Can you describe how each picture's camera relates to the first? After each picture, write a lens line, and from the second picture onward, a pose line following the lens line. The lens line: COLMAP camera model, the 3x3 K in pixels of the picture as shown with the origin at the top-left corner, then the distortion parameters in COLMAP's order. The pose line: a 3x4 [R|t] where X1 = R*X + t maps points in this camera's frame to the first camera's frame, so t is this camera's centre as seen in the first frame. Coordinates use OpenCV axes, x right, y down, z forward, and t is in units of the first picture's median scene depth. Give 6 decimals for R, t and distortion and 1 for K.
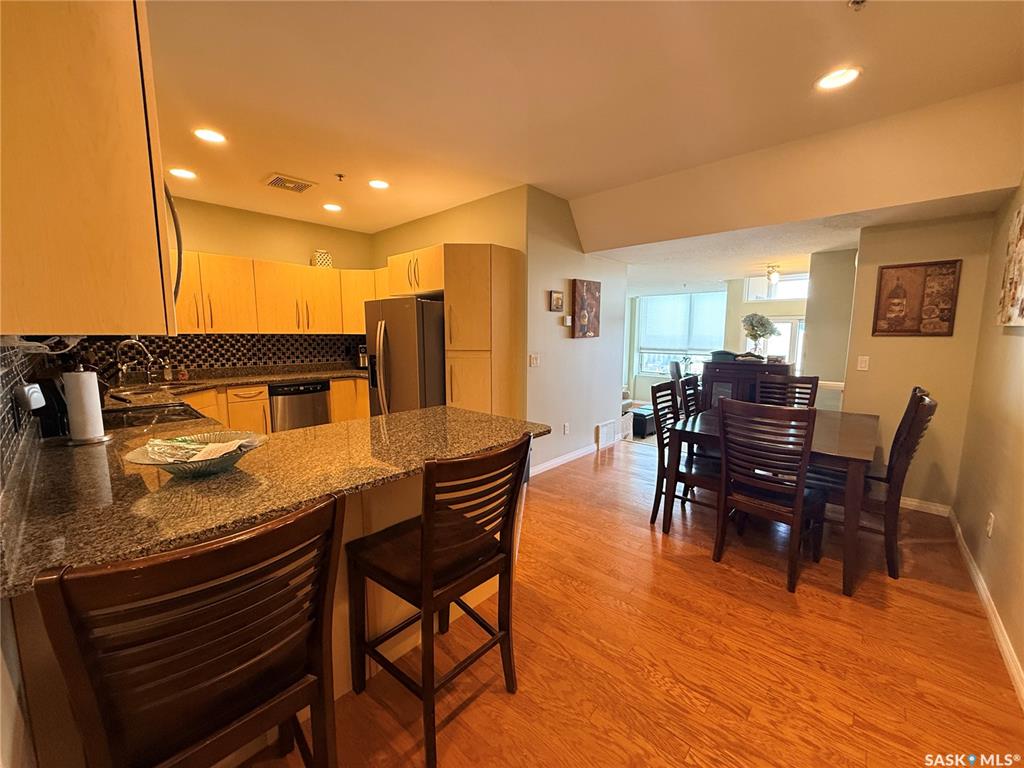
lens RADIAL K [[406.0, 0, 511.1], [0, 406.0, 387.3], [0, 0, 1]] dist [-0.004572, 0.002112]
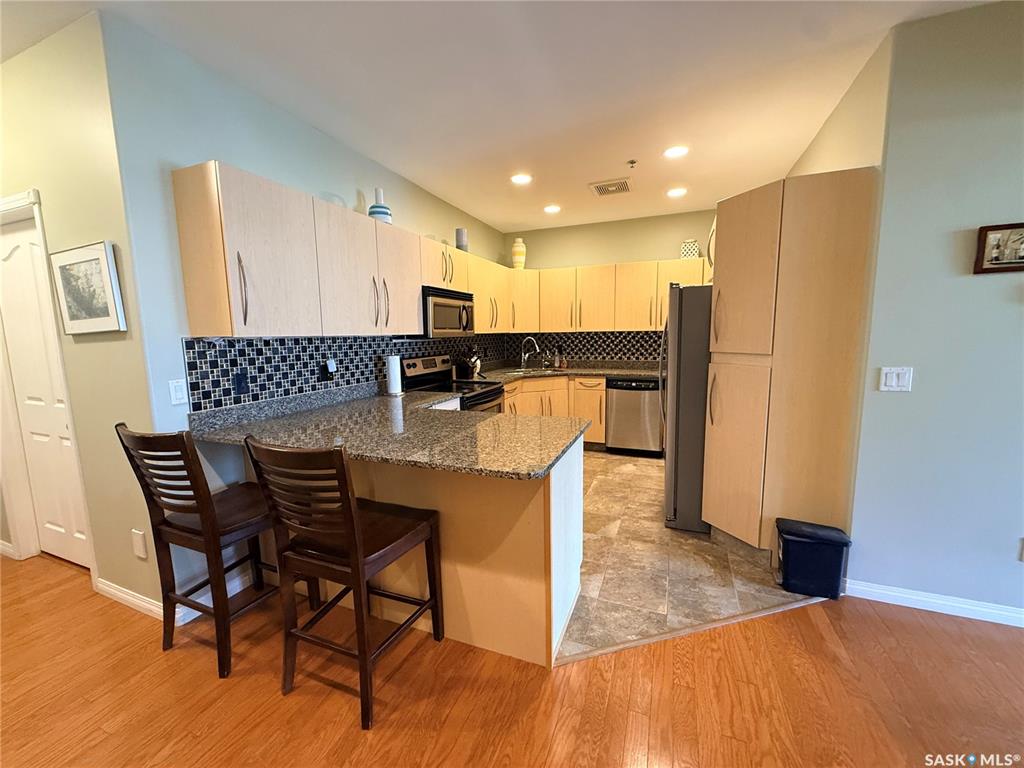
lens RADIAL K [[406.0, 0, 516.7], [0, 406.0, 389.5], [0, 0, 1]] dist [-0.004572, 0.002112]
pose [[0.351357, 0.122143, -0.928240, 0.349821], [-0.109179, 0.990034, 0.088948, -0.045730], [0.929854, 0.070092, 0.361191, 0.374450]]
